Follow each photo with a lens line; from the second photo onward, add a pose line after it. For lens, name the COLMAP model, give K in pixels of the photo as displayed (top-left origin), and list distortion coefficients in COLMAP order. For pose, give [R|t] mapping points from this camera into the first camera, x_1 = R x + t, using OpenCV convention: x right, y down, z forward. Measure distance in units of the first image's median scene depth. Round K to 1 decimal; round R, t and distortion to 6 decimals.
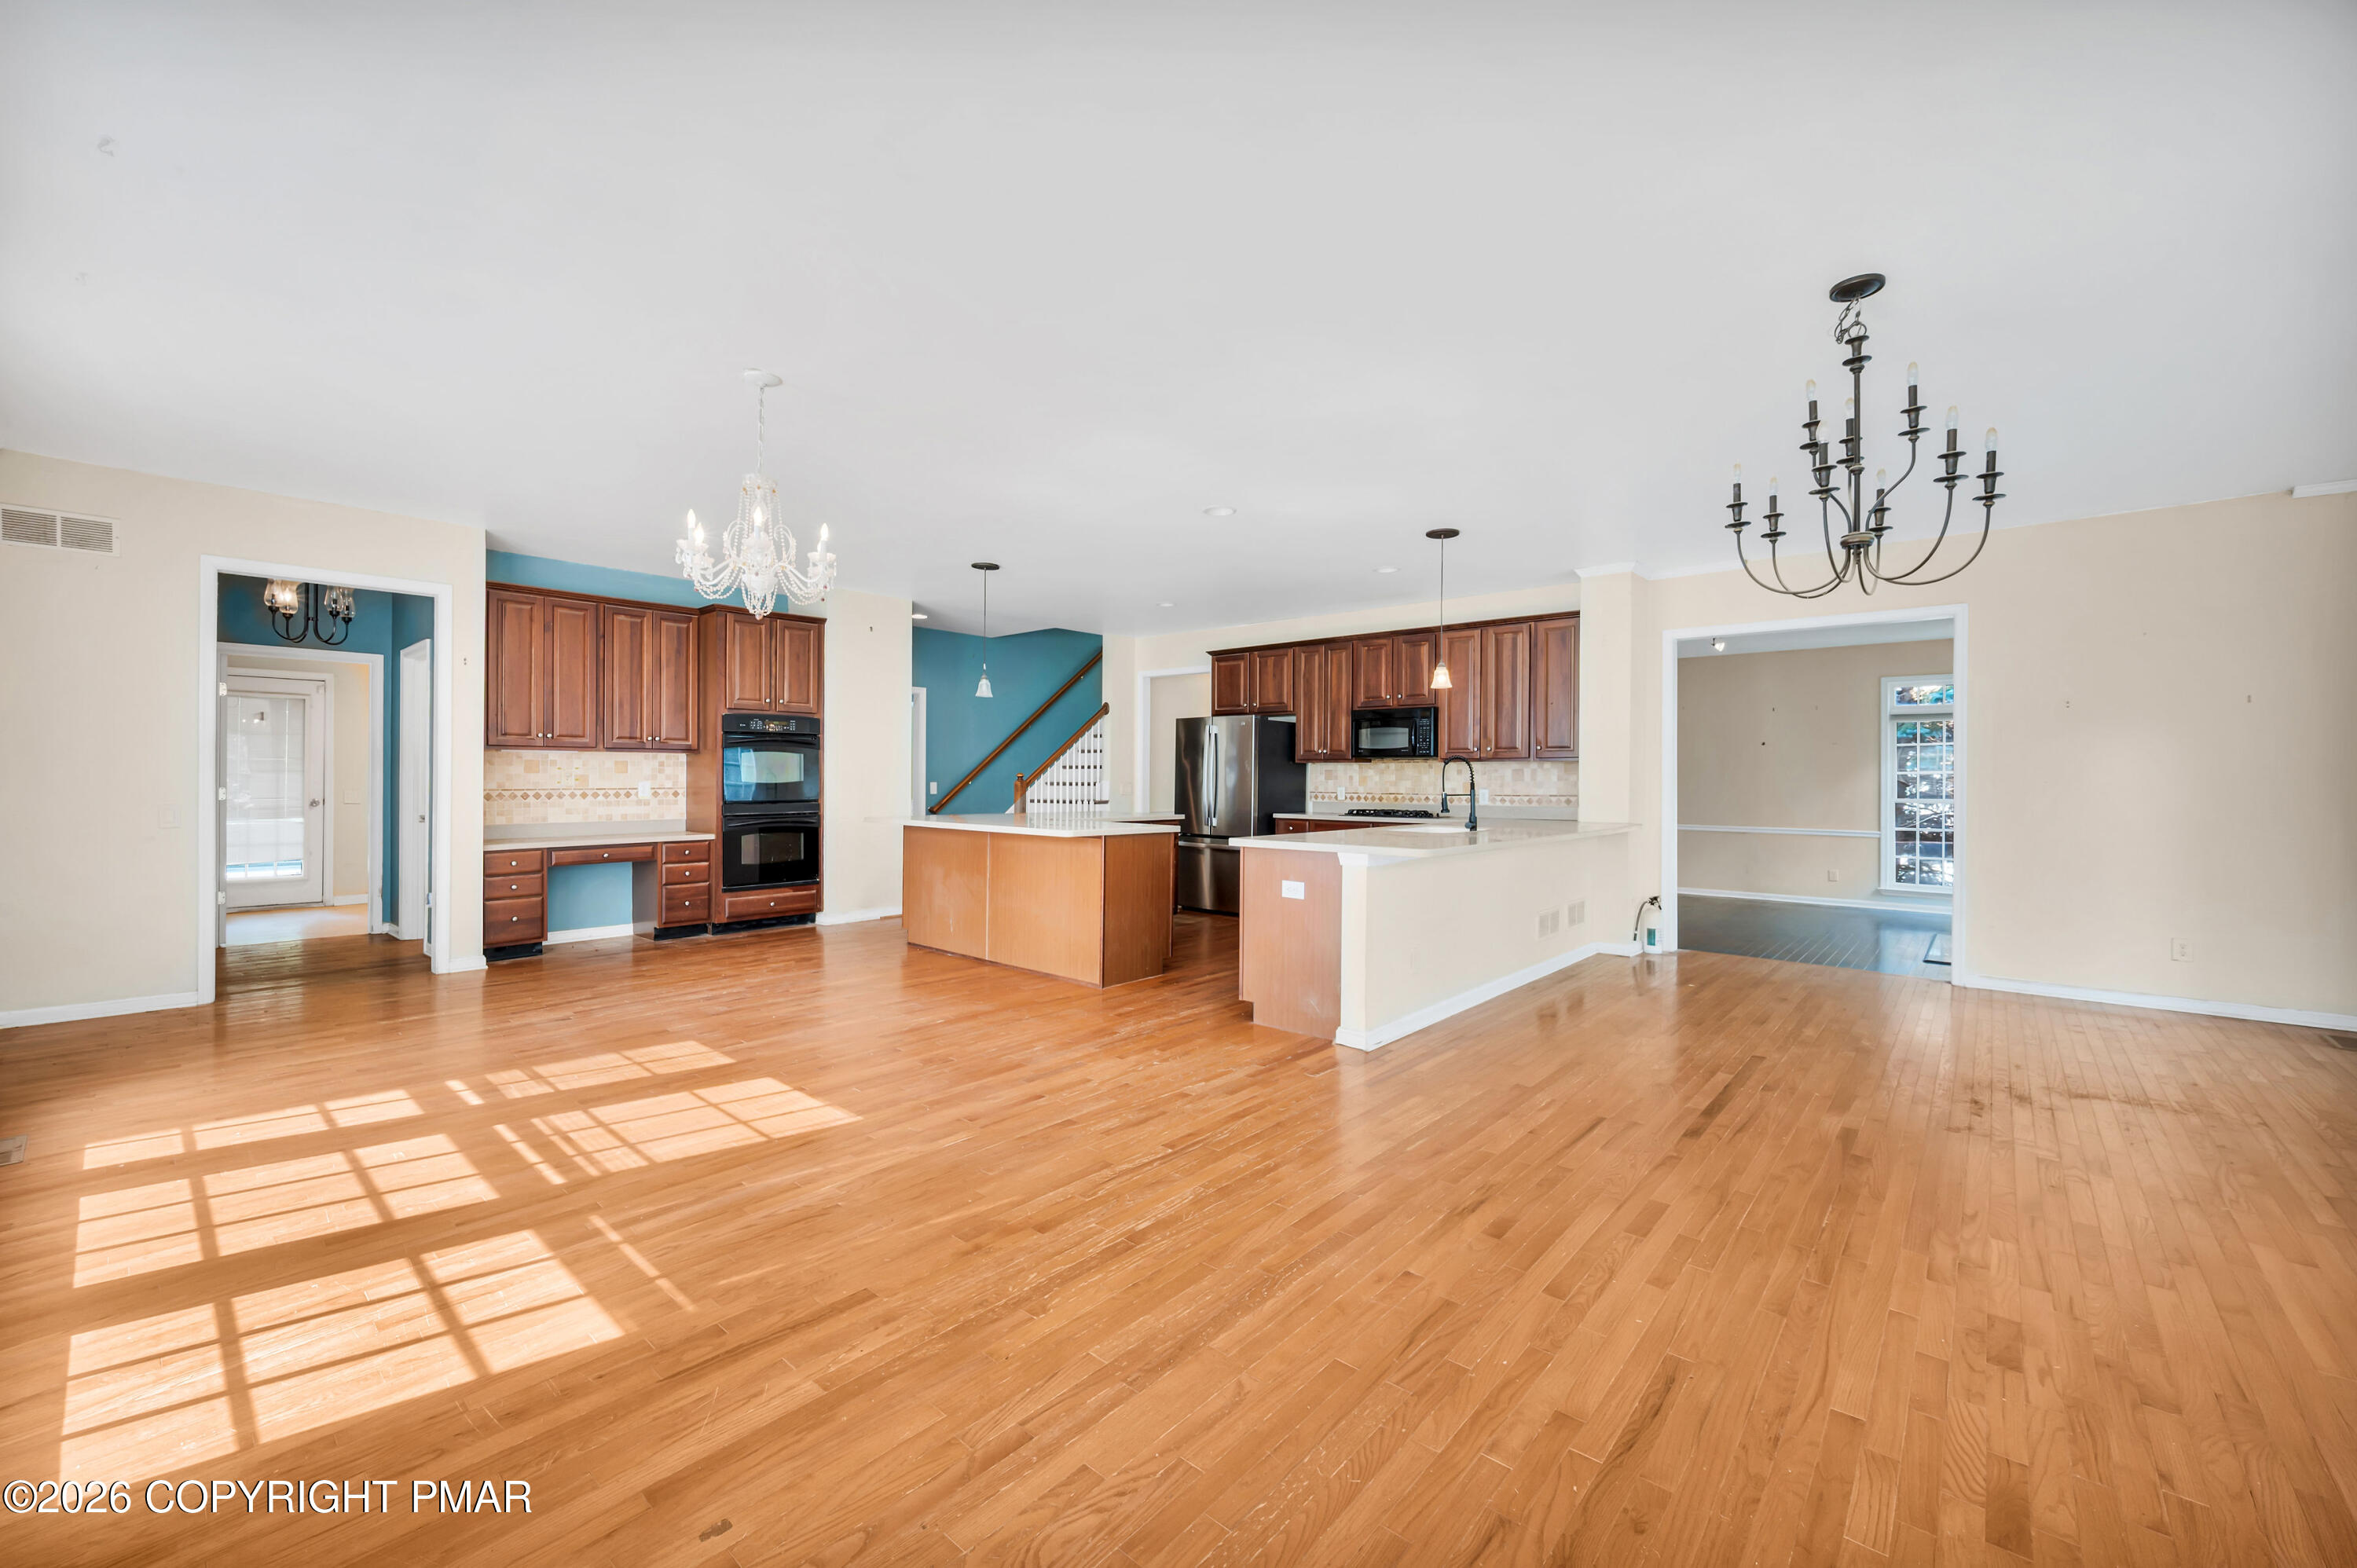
lens RADIAL K [[937.4, 0, 1178.5], [0, 937.4, 784.0], [0, 0, 1]] dist [-0.000955, -0.000339]
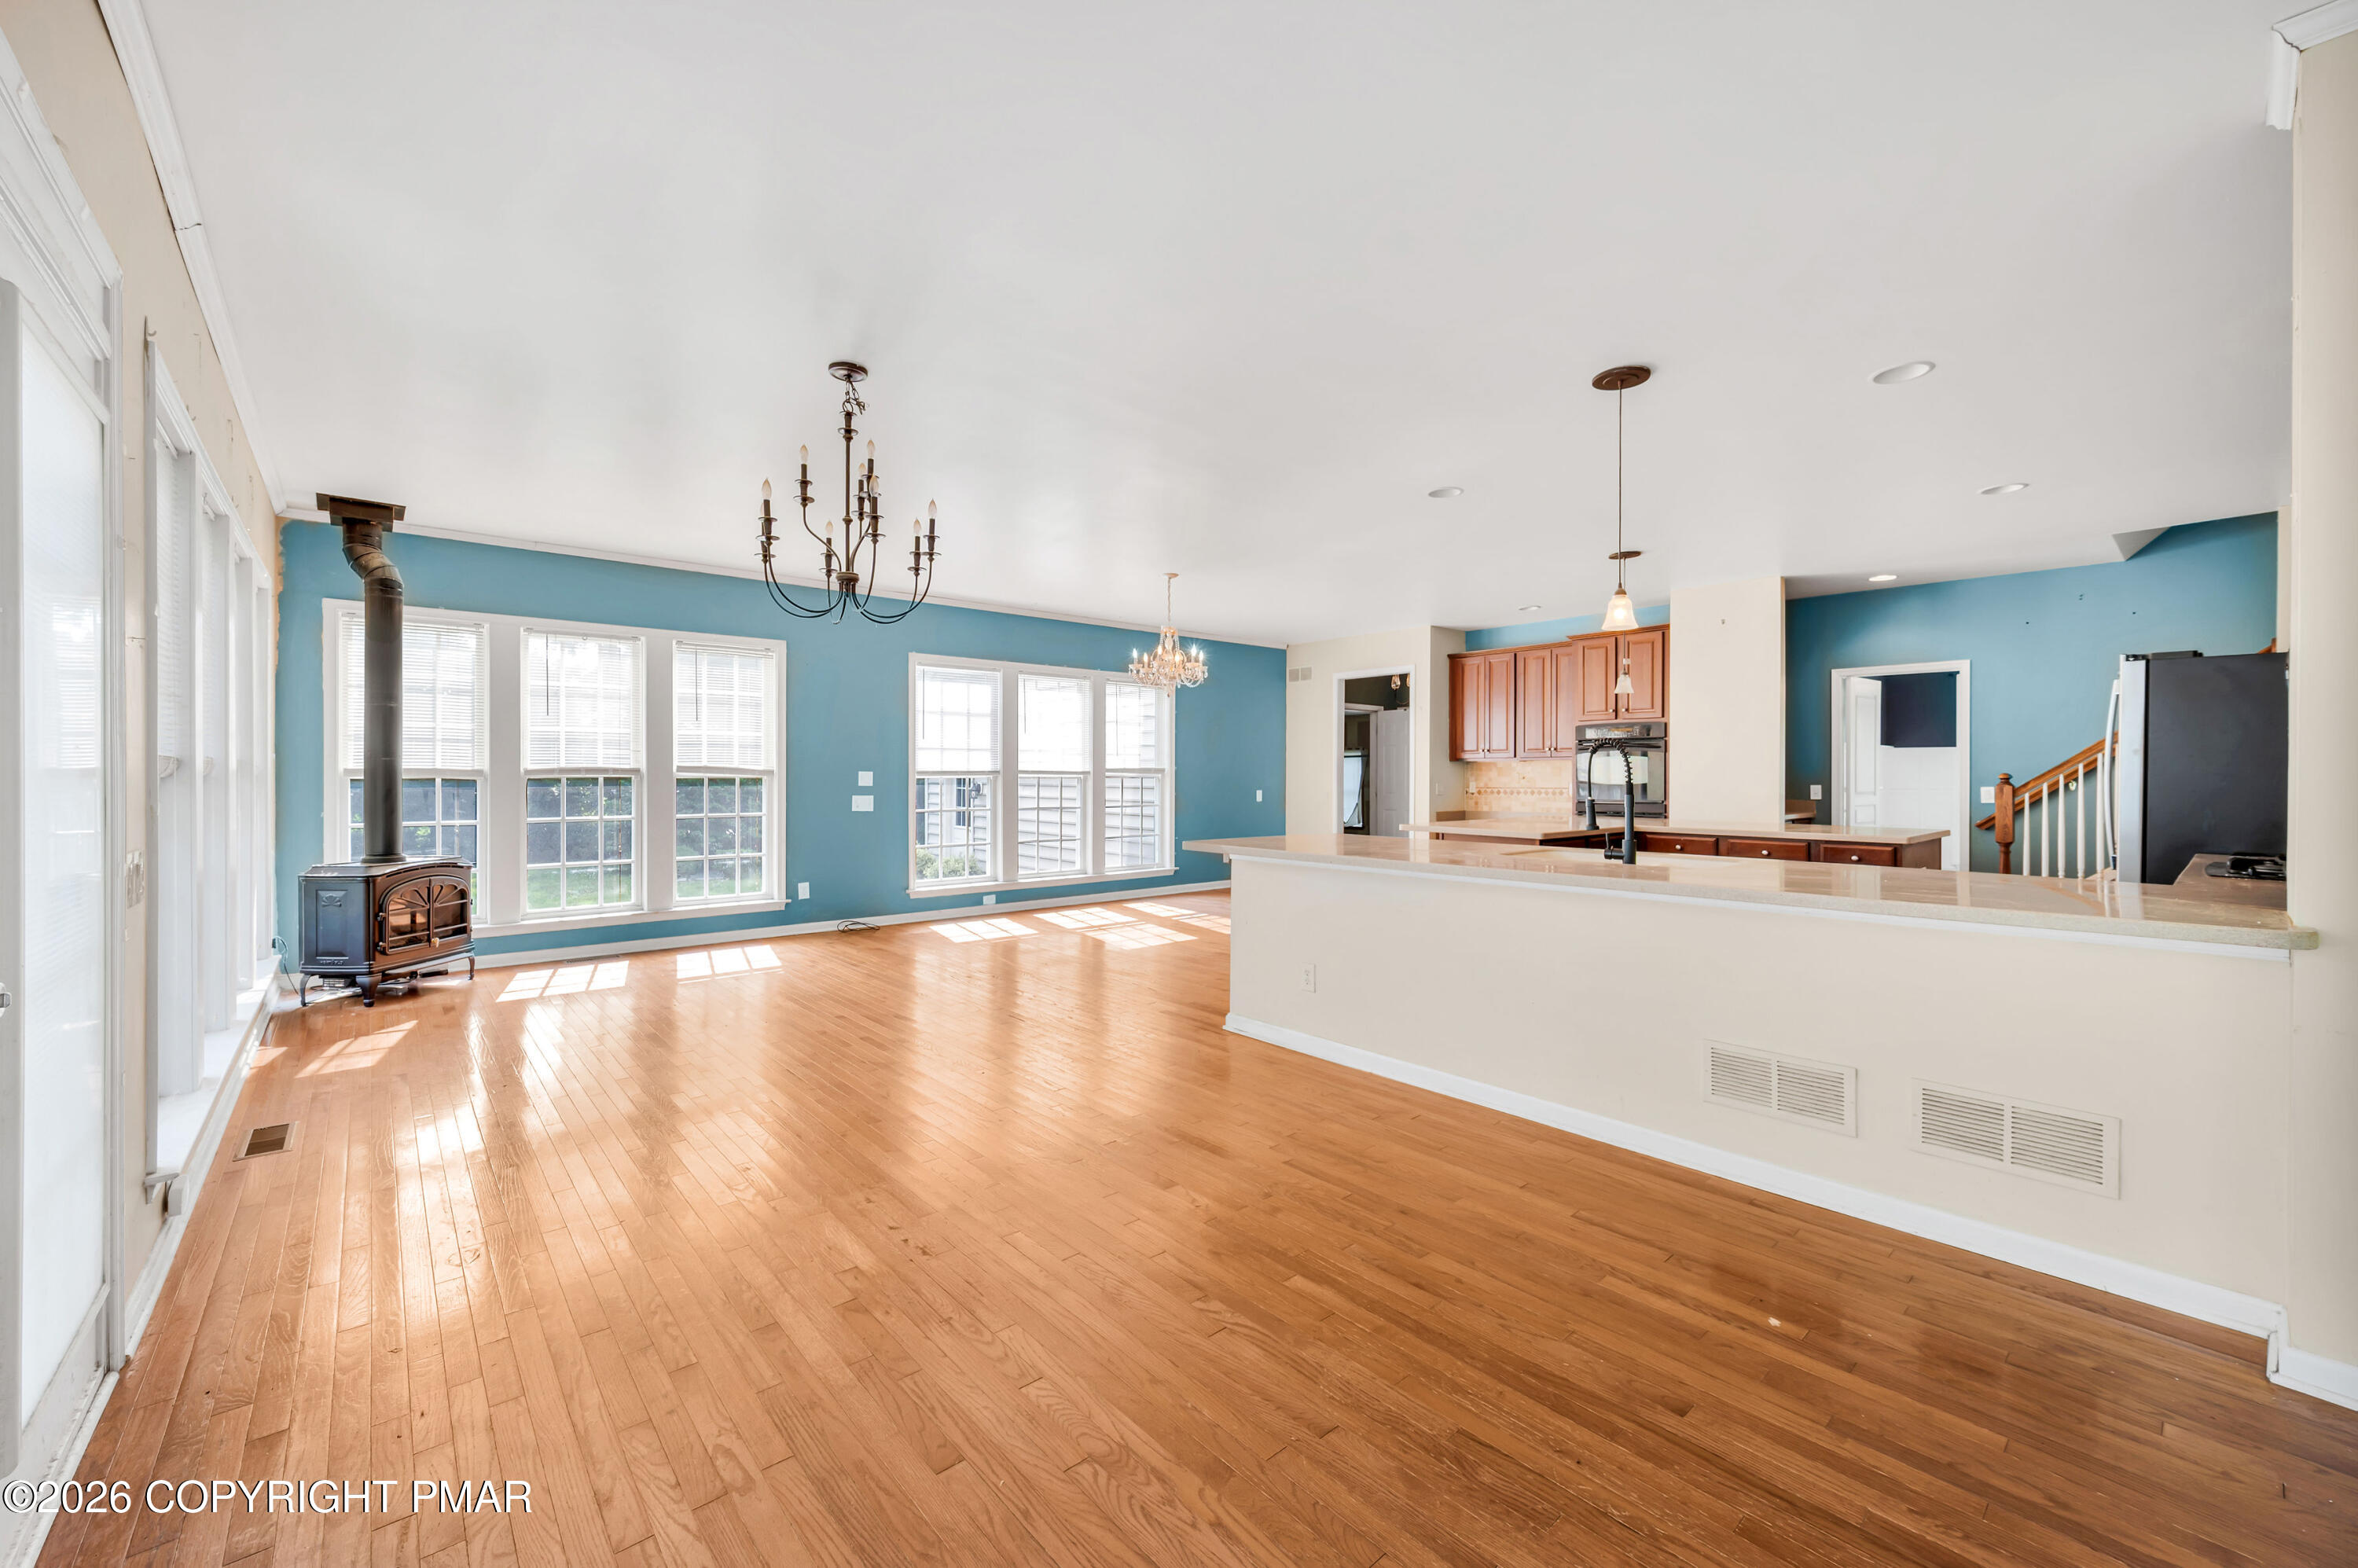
lens RADIAL K [[932.7, 0, 1168.4], [0, 932.7, 778.2], [0, 0, 1]] dist [0.002203, -0.000119]
pose [[-0.139759, -0.003550, -0.990179, 0.637695], [-0.012630, 0.999919, -0.001802, -0.000108], [0.990105, 0.012254, -0.139793, 0.540570]]
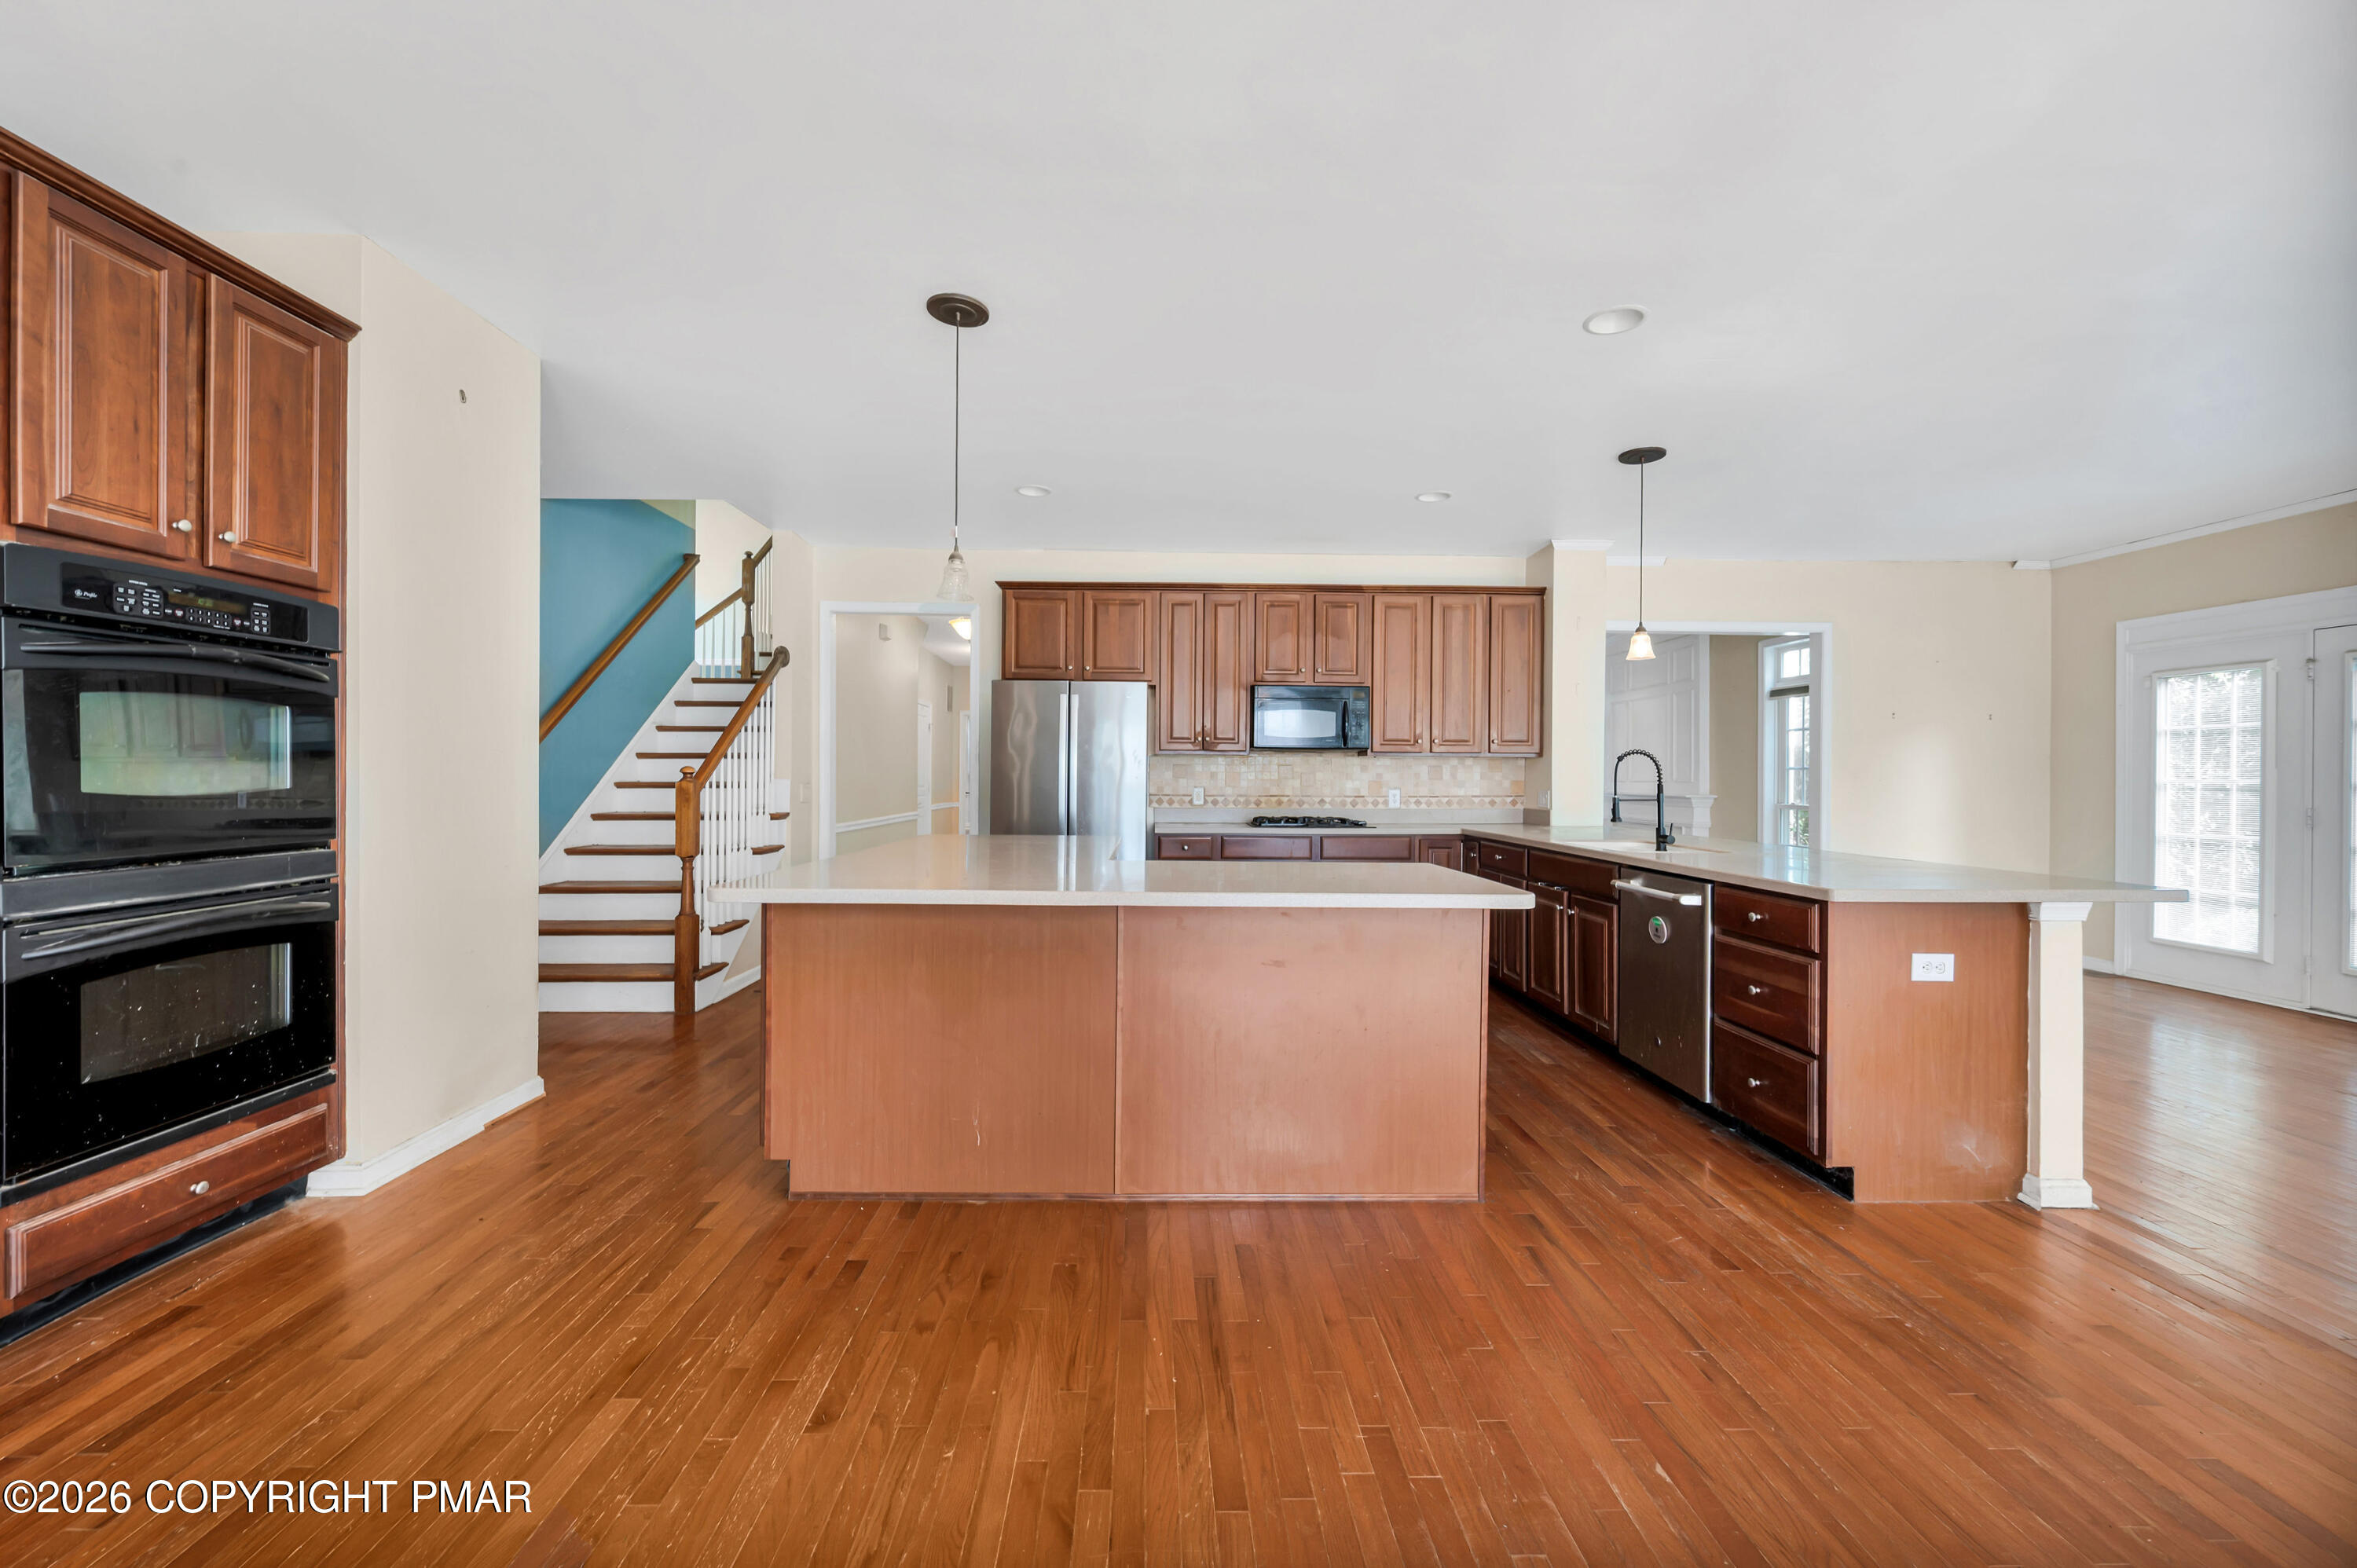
lens RADIAL K [[937.4, 0, 1178.5], [0, 937.4, 784.0], [0, 0, 1]] dist [-0.000955, -0.000339]
pose [[0.735078, -0.007412, 0.677942, -0.358845], [0.001859, 0.999959, 0.008917, -0.006826], [-0.677980, -0.005294, 0.735061, 0.492248]]
